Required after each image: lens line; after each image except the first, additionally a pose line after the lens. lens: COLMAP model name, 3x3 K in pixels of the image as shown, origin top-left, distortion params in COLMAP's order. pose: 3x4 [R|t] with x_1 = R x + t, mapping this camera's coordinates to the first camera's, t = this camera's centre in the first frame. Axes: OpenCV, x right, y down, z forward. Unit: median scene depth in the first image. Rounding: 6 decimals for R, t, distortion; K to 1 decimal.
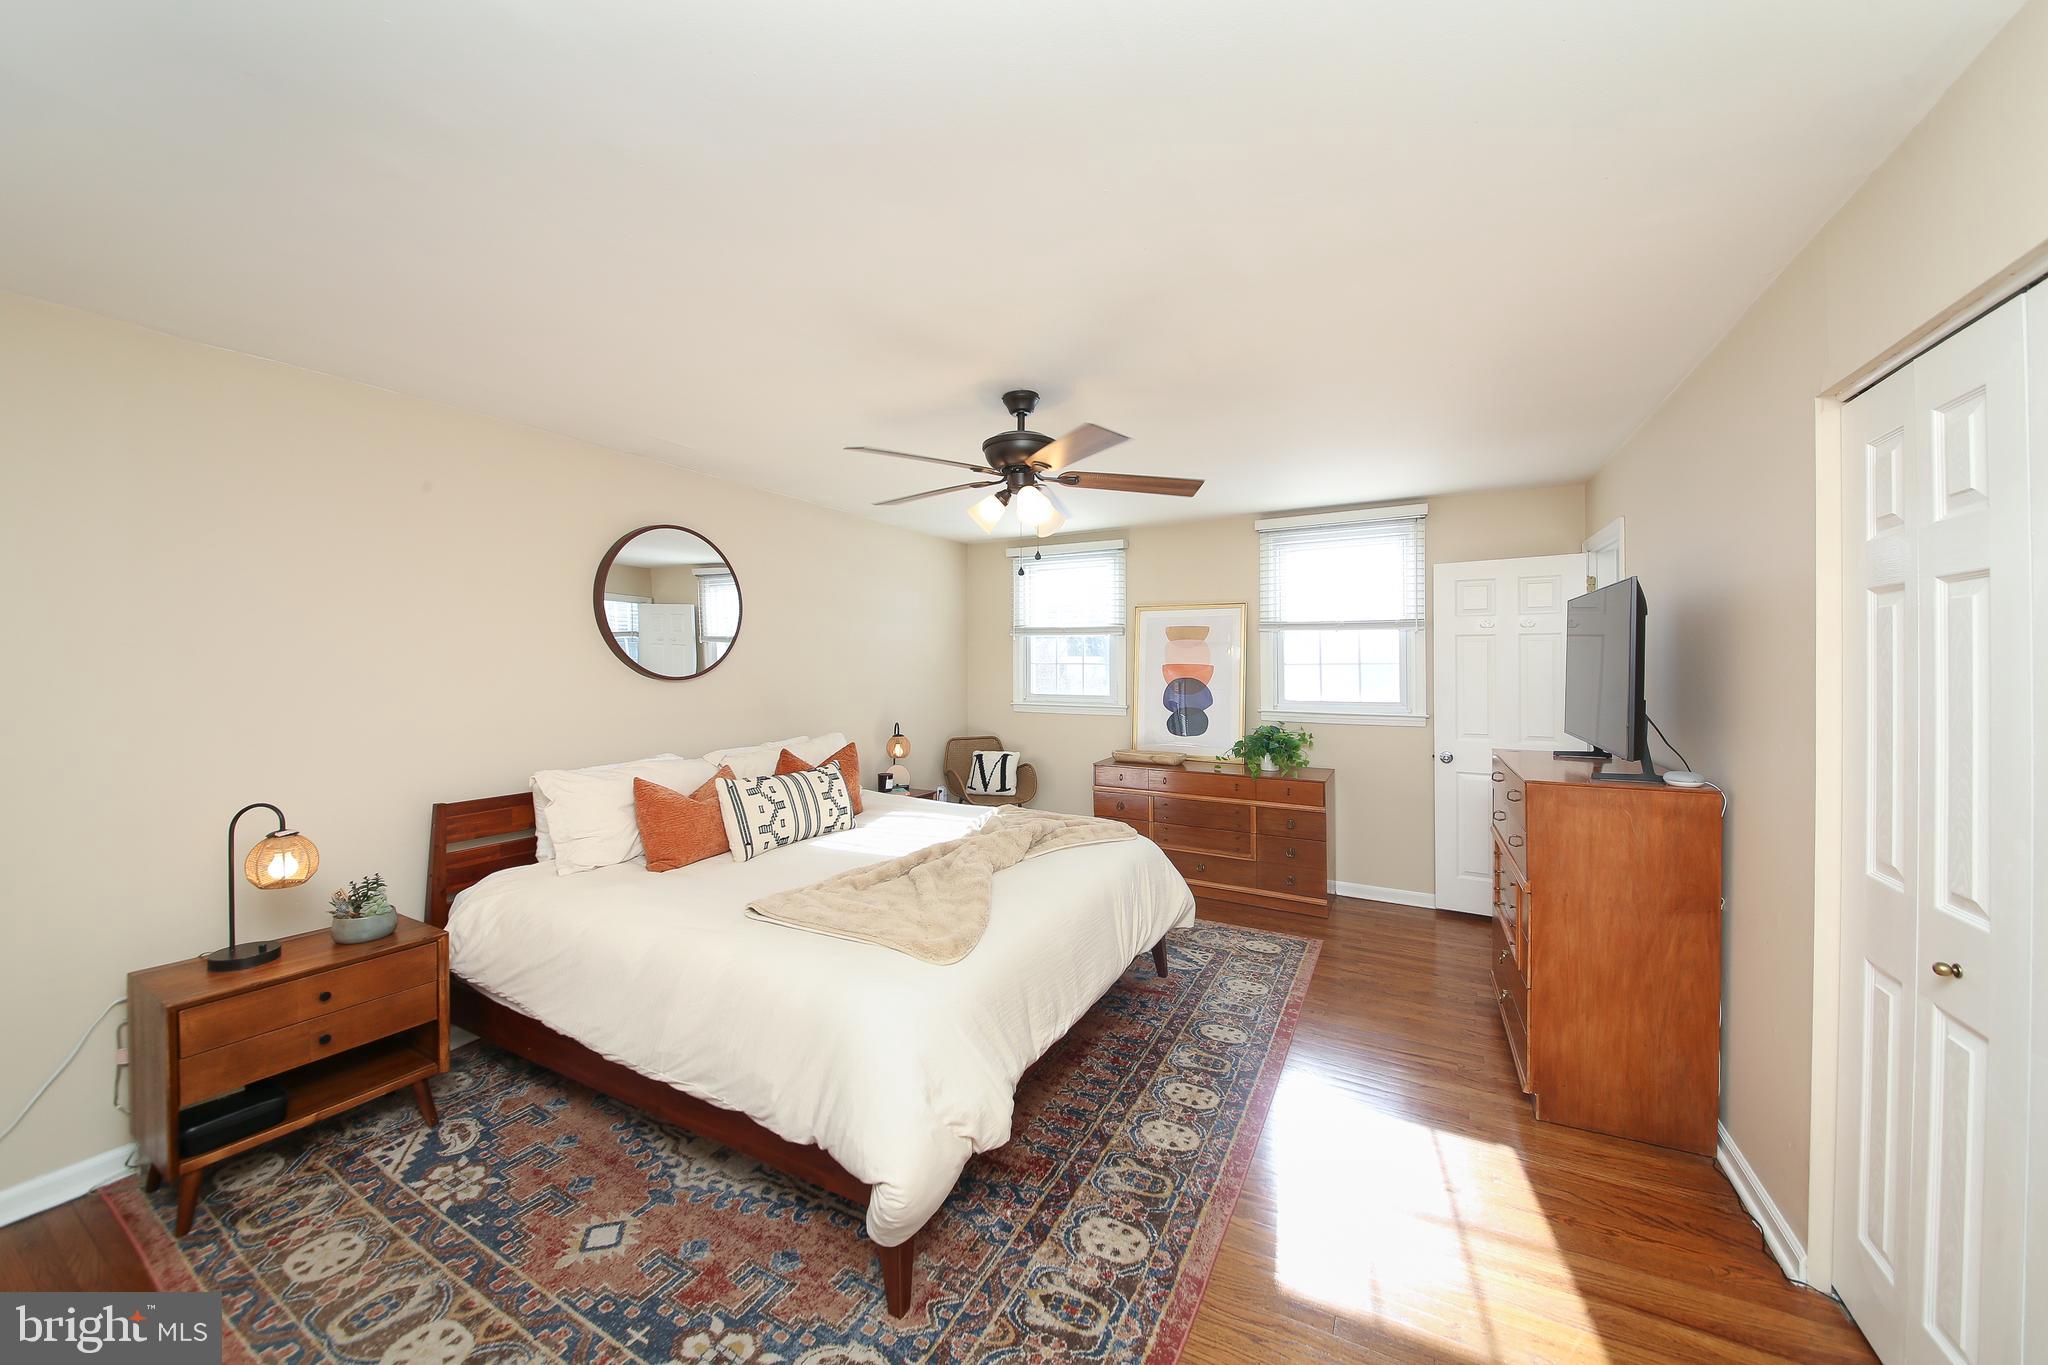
lens RADIAL K [[740.9, 0, 1024.0], [0, 740.9, 682.5], [0, 0, 1]] dist [-0.009719, -0.000204]
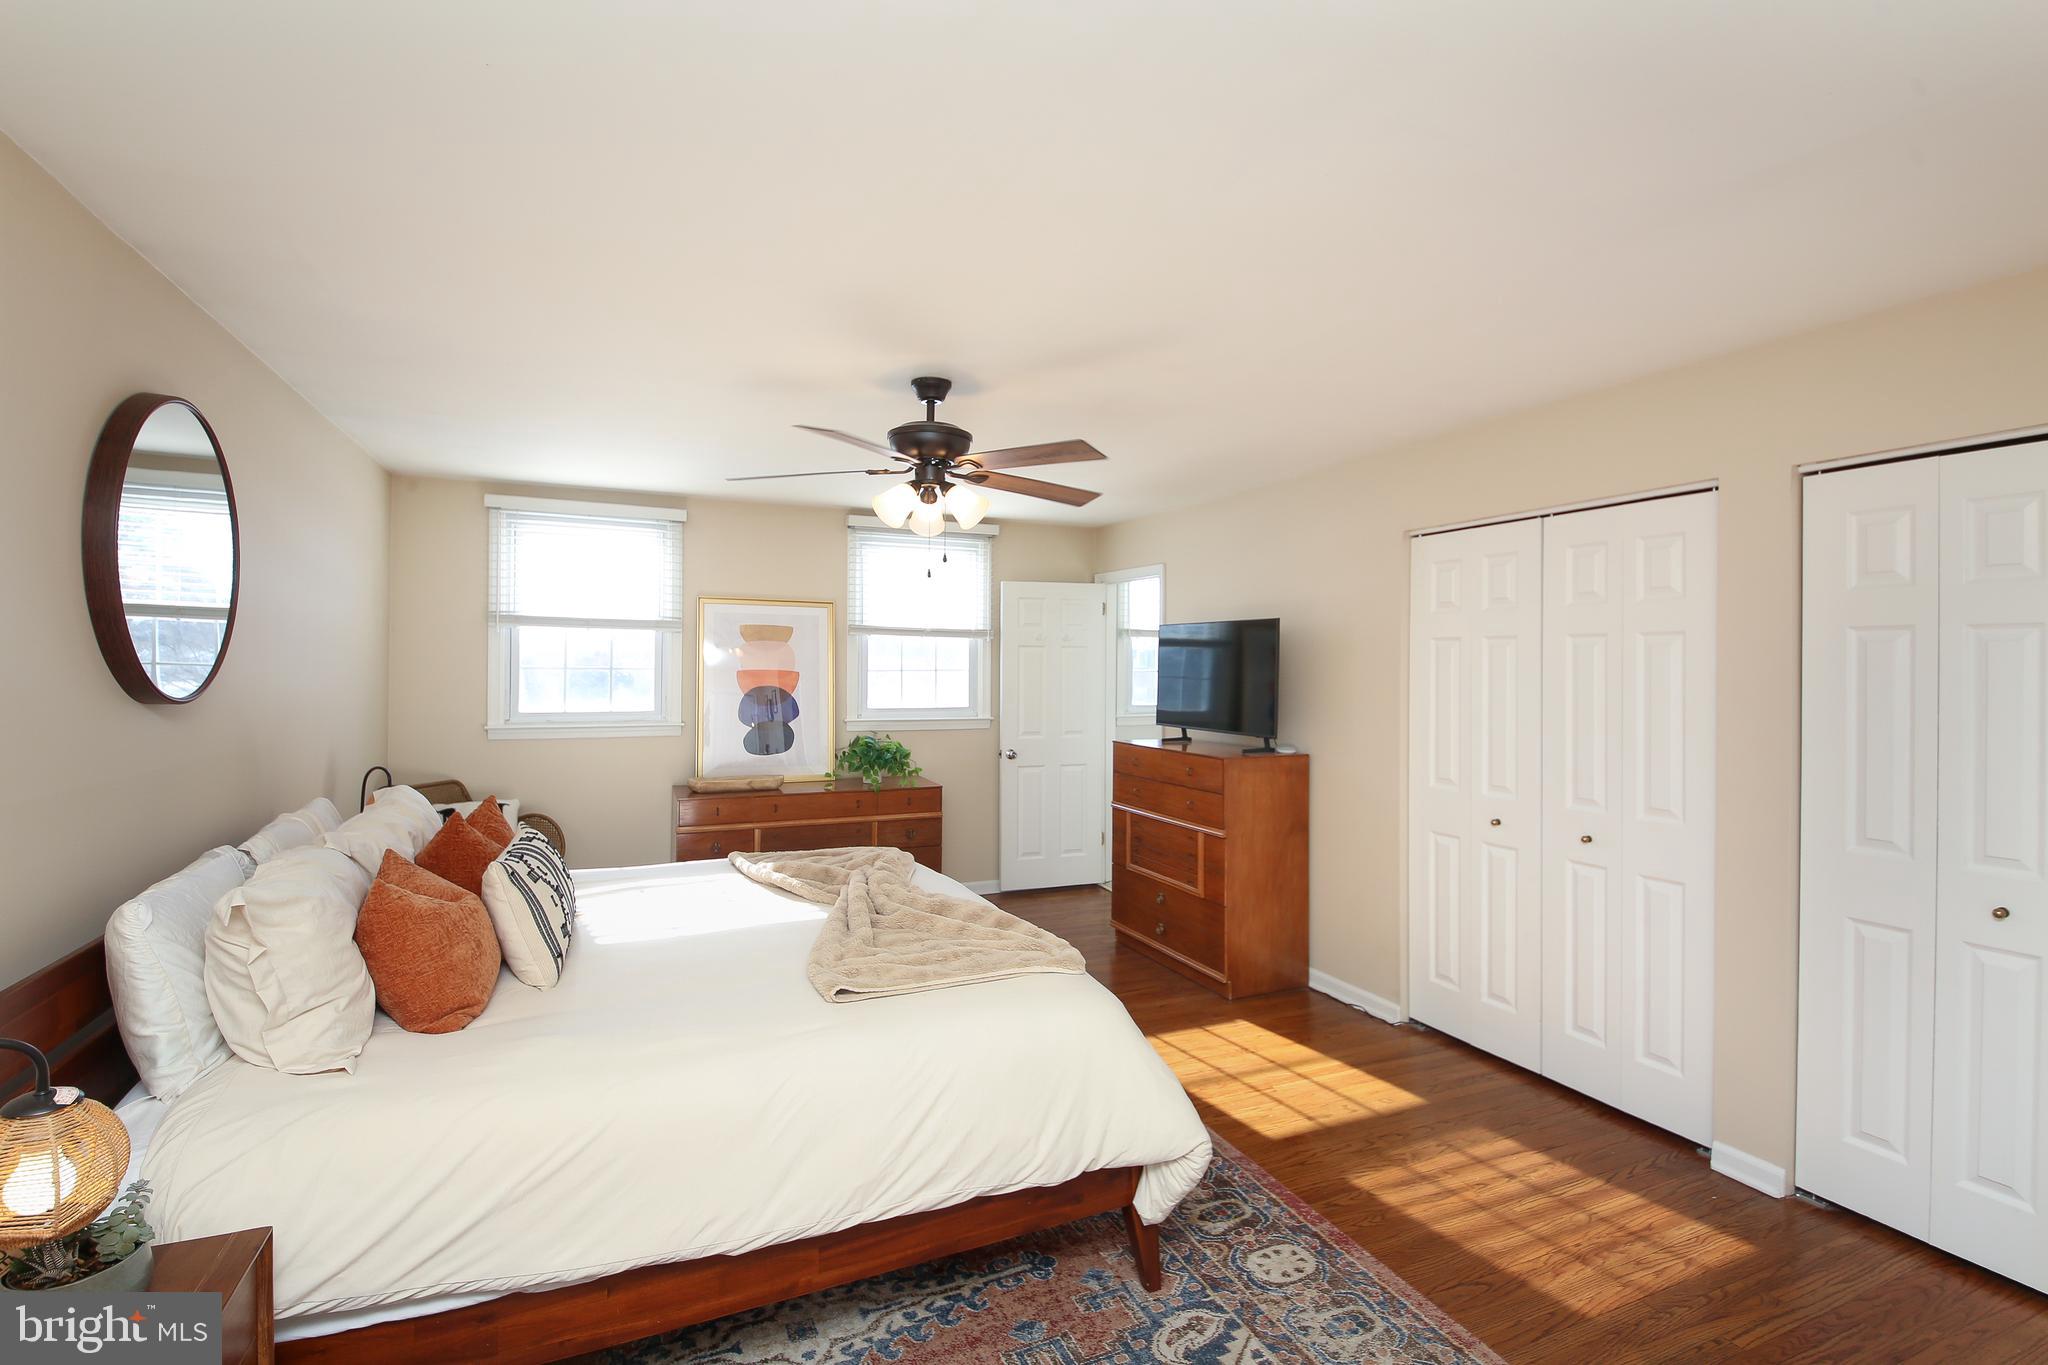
lens RADIAL K [[941.5, 0, 1022.7], [0, 941.5, 697.4], [0, 0, 1]] dist [0.044995, -0.000155]
pose [[0.611783, -0.020455, 0.790761, -0.524285], [0.012735, 0.999791, 0.016009, -0.007981], [-0.790923, 0.000276, 0.611916, 0.115726]]
